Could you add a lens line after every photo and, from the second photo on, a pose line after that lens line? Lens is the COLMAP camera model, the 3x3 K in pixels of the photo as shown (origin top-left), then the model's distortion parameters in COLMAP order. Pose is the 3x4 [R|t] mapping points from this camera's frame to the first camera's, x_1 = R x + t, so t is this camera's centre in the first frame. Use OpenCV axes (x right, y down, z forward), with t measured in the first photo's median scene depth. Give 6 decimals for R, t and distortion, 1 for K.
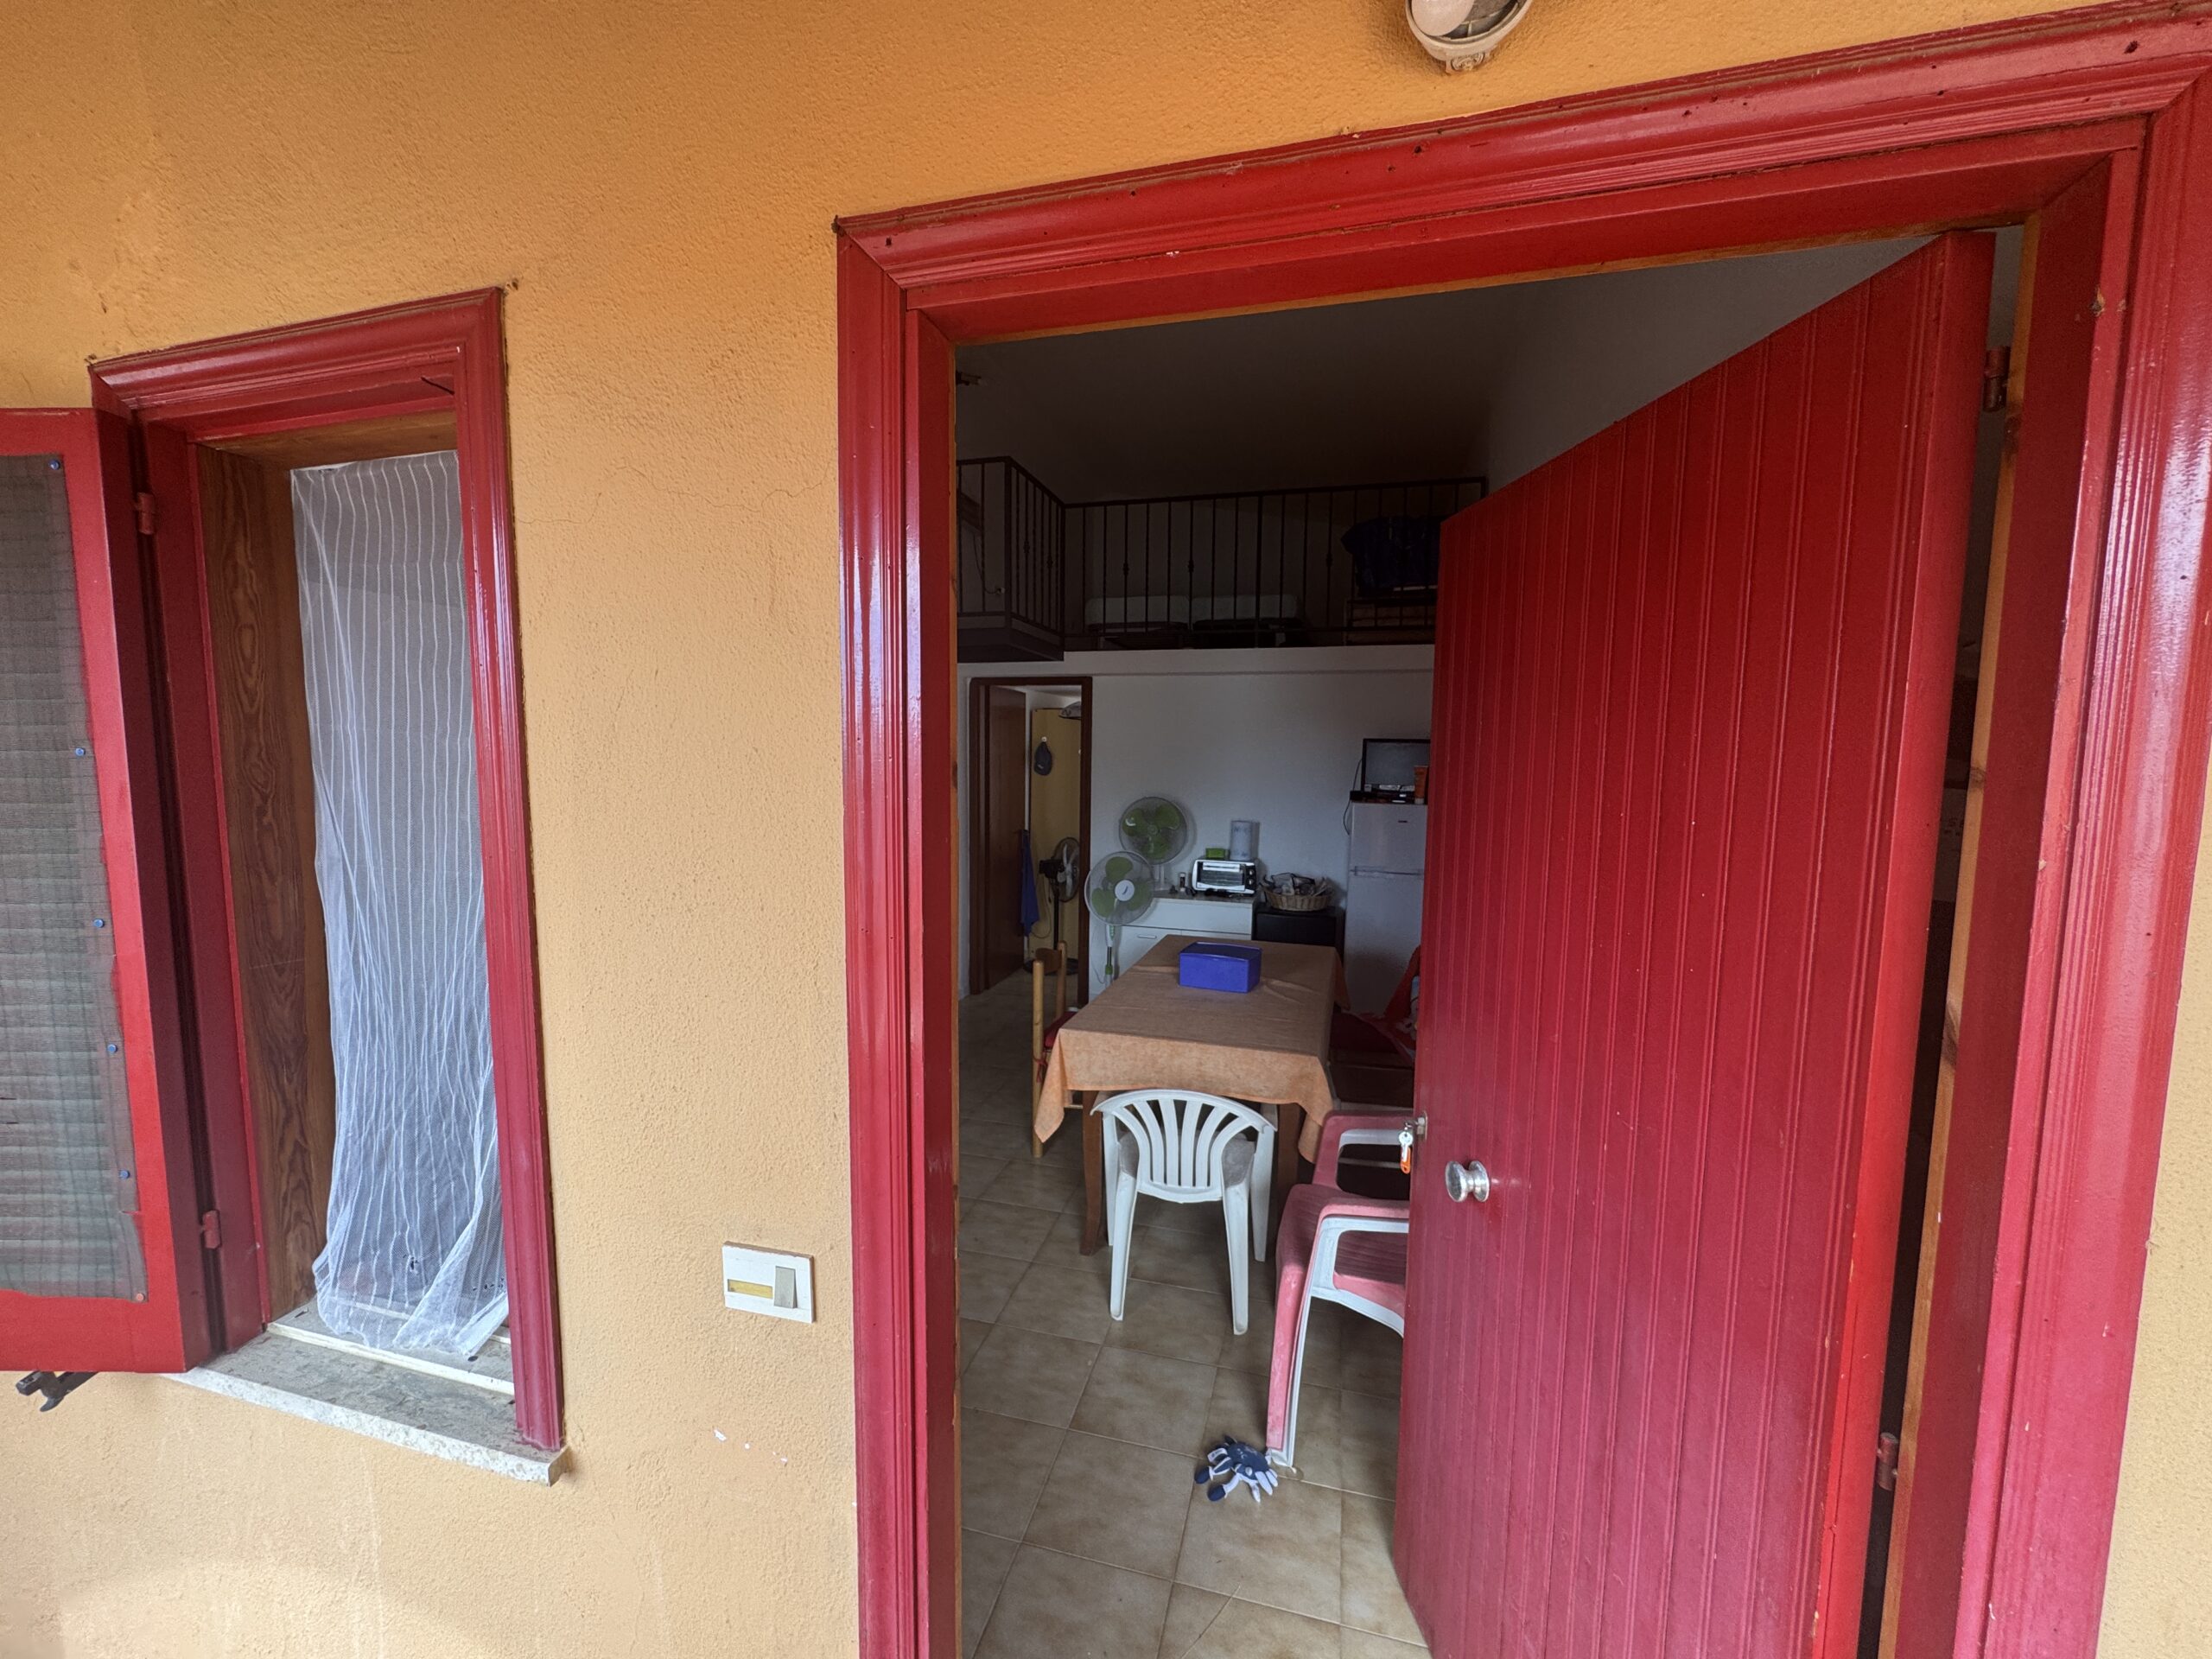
lens RADIAL K [[880.5, 0, 1100.4], [0, 880.5, 834.1], [0, 0, 1]] dist [-0.004787, 0.000492]
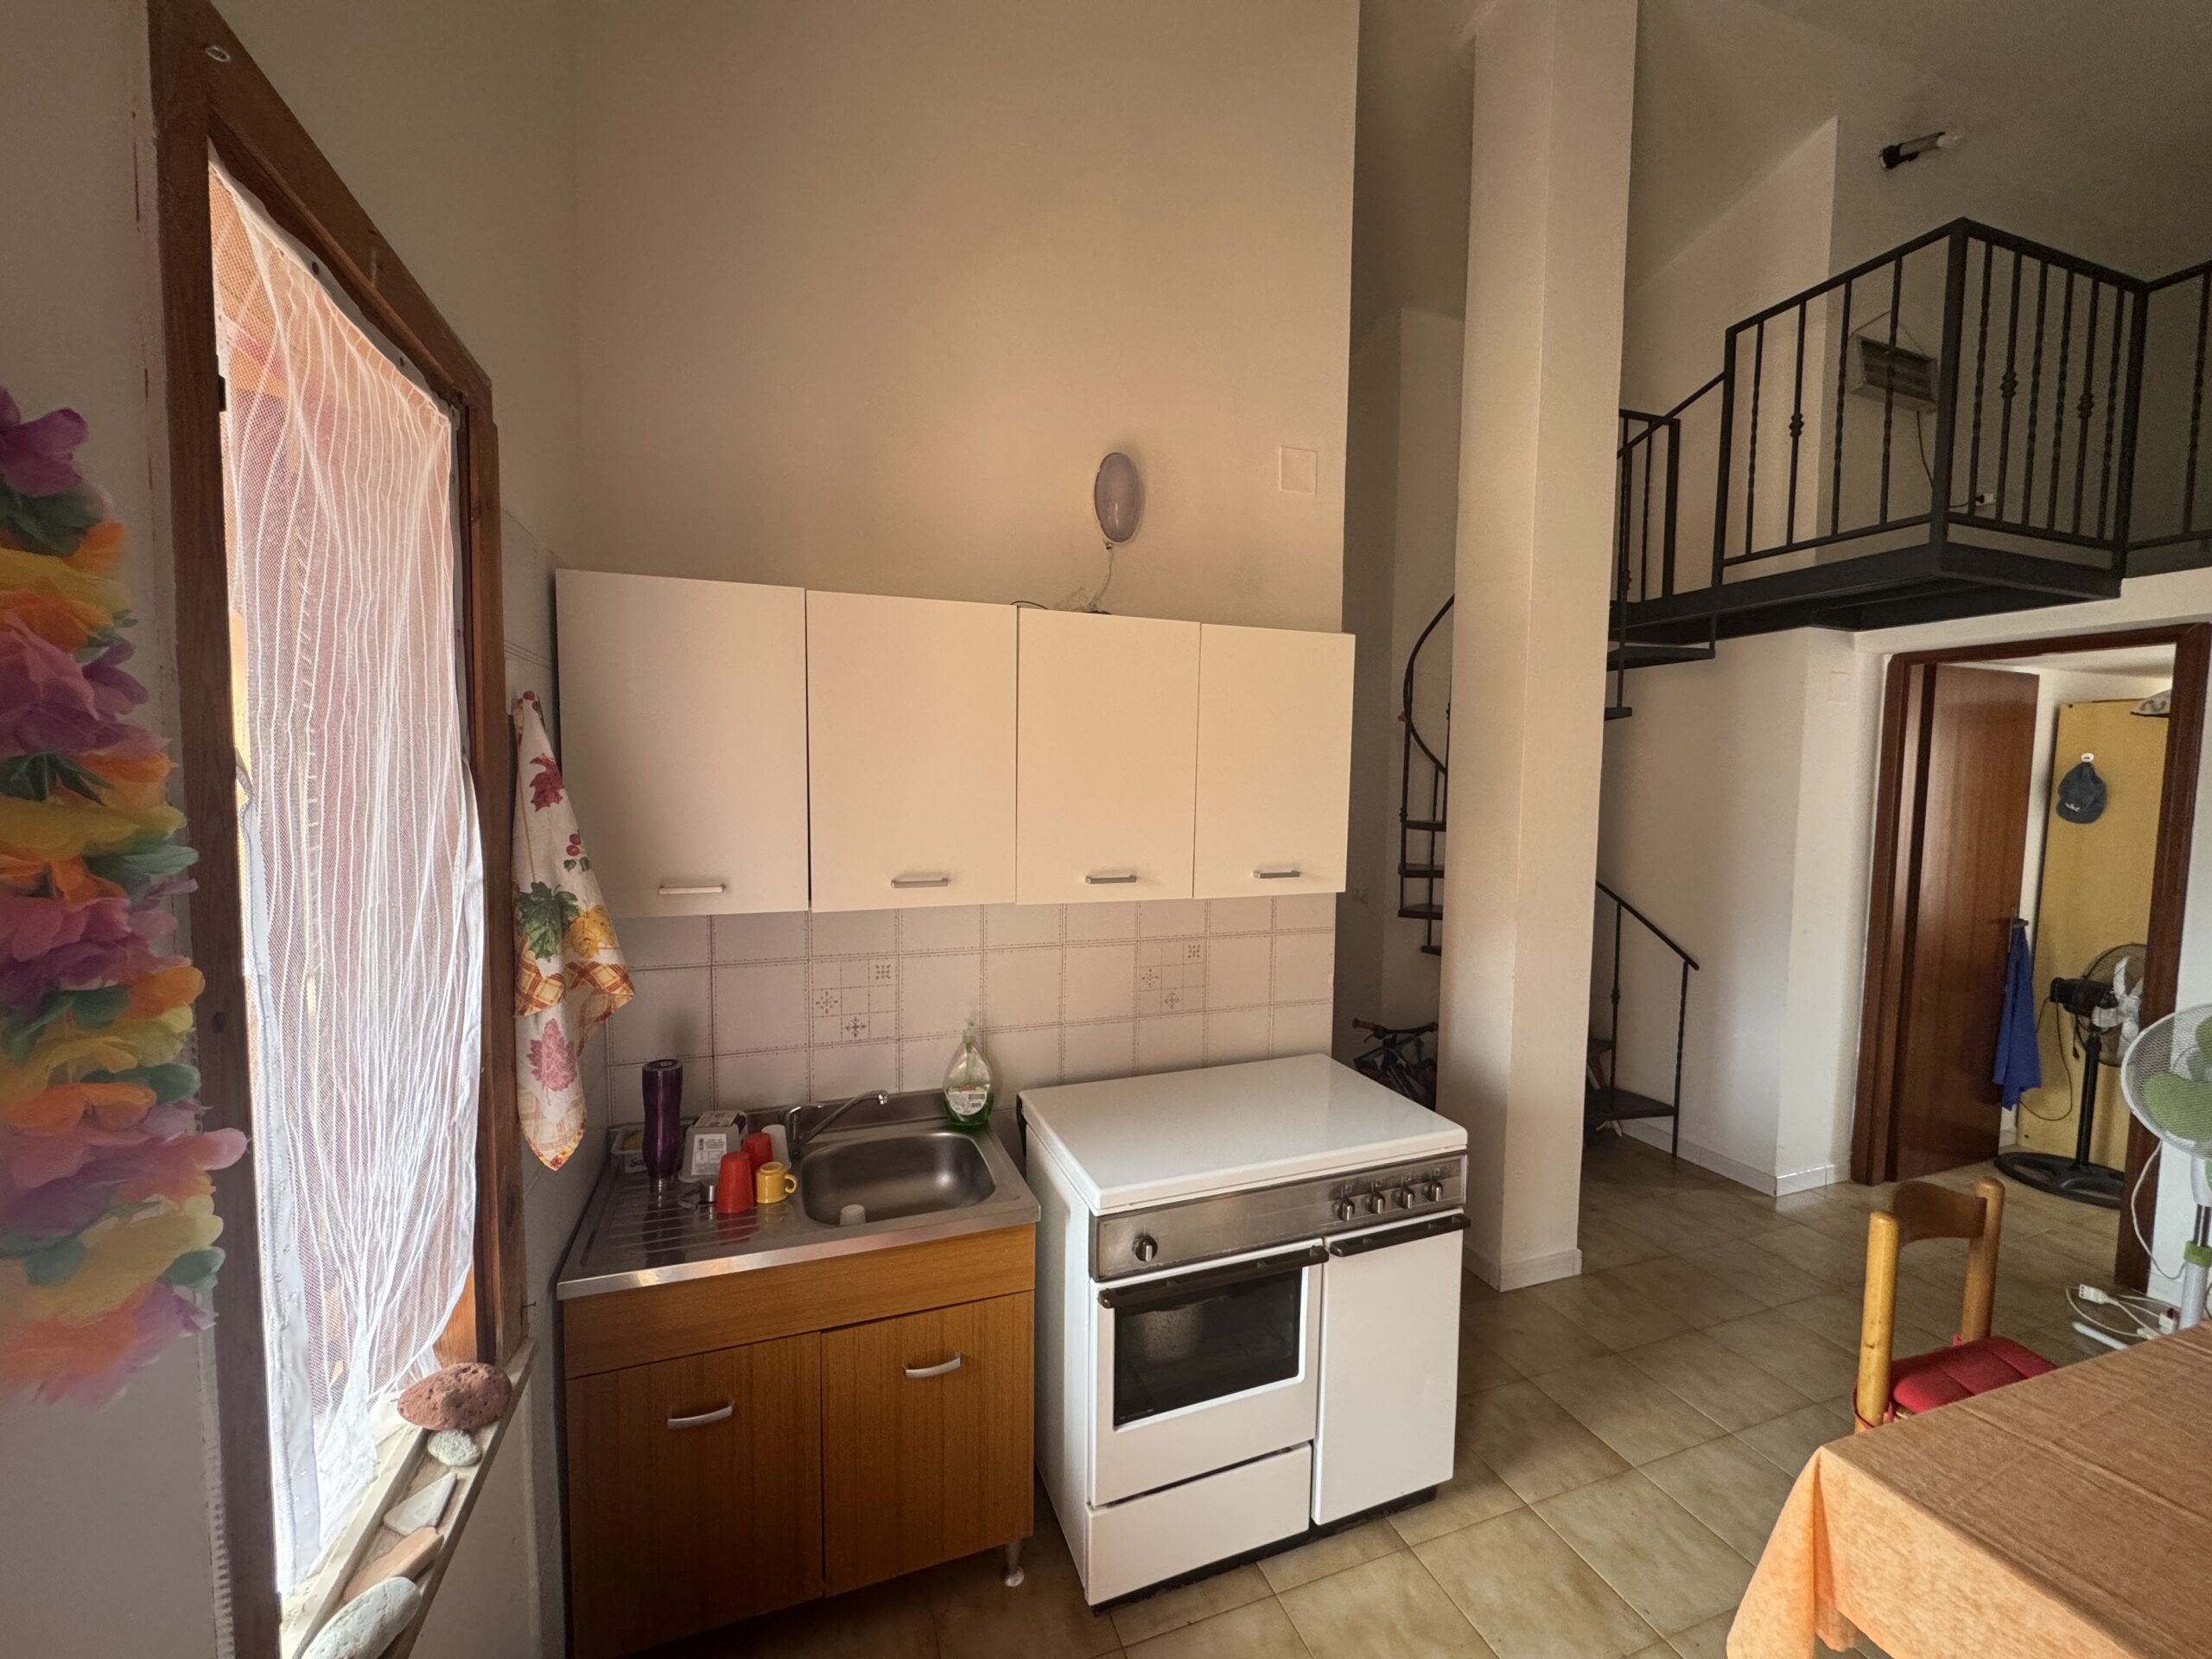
lens RADIAL K [[880.5, 0, 1101.9], [0, 880.5, 832.3], [0, 0, 1]] dist [-0.004787, 0.000492]
pose [[0.574763, 0.050761, -0.816744, 0.042364], [-0.083060, 0.996538, 0.003484, -0.017758], [0.814094, 0.065836, 0.576990, 0.264999]]
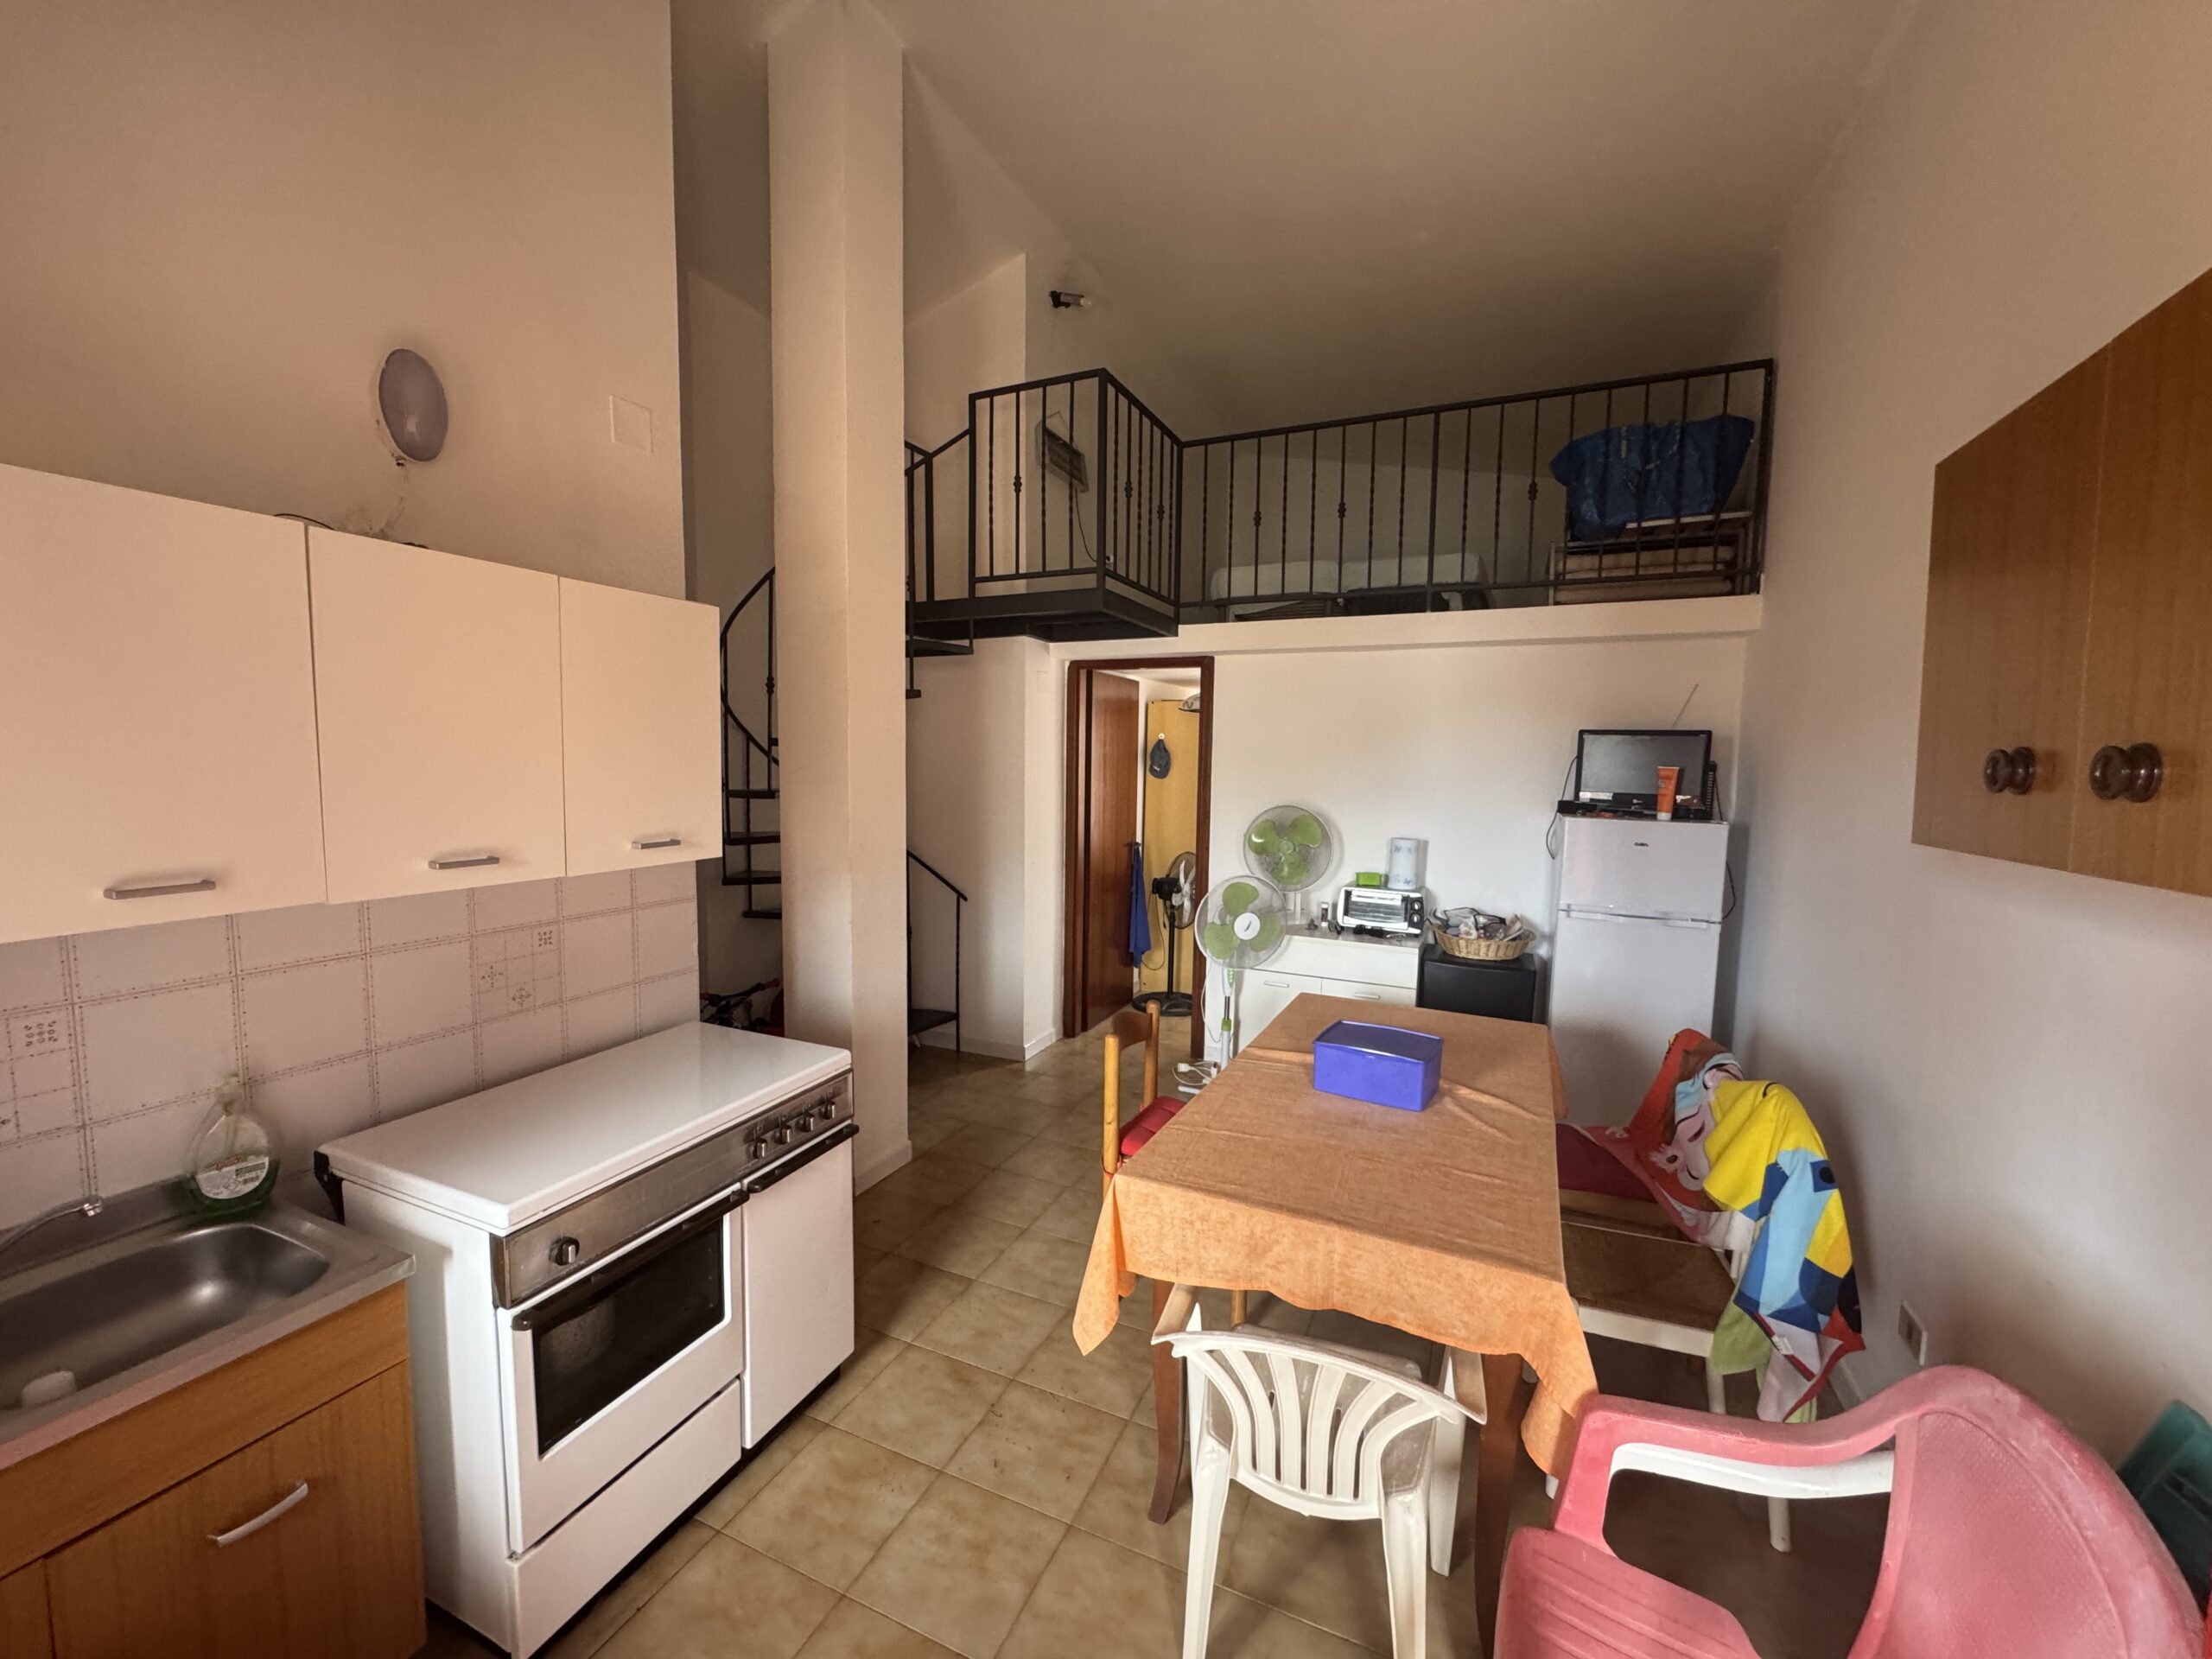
lens RADIAL K [[880.5, 0, 1102.4], [0, 880.5, 832.1], [0, 0, 1]] dist [-0.004787, 0.000492]
pose [[0.987293, 0.016529, -0.158047, 0.022007], [-0.017996, 0.999807, -0.007858, -0.009884], [0.157886, 0.010602, 0.987400, 0.205683]]
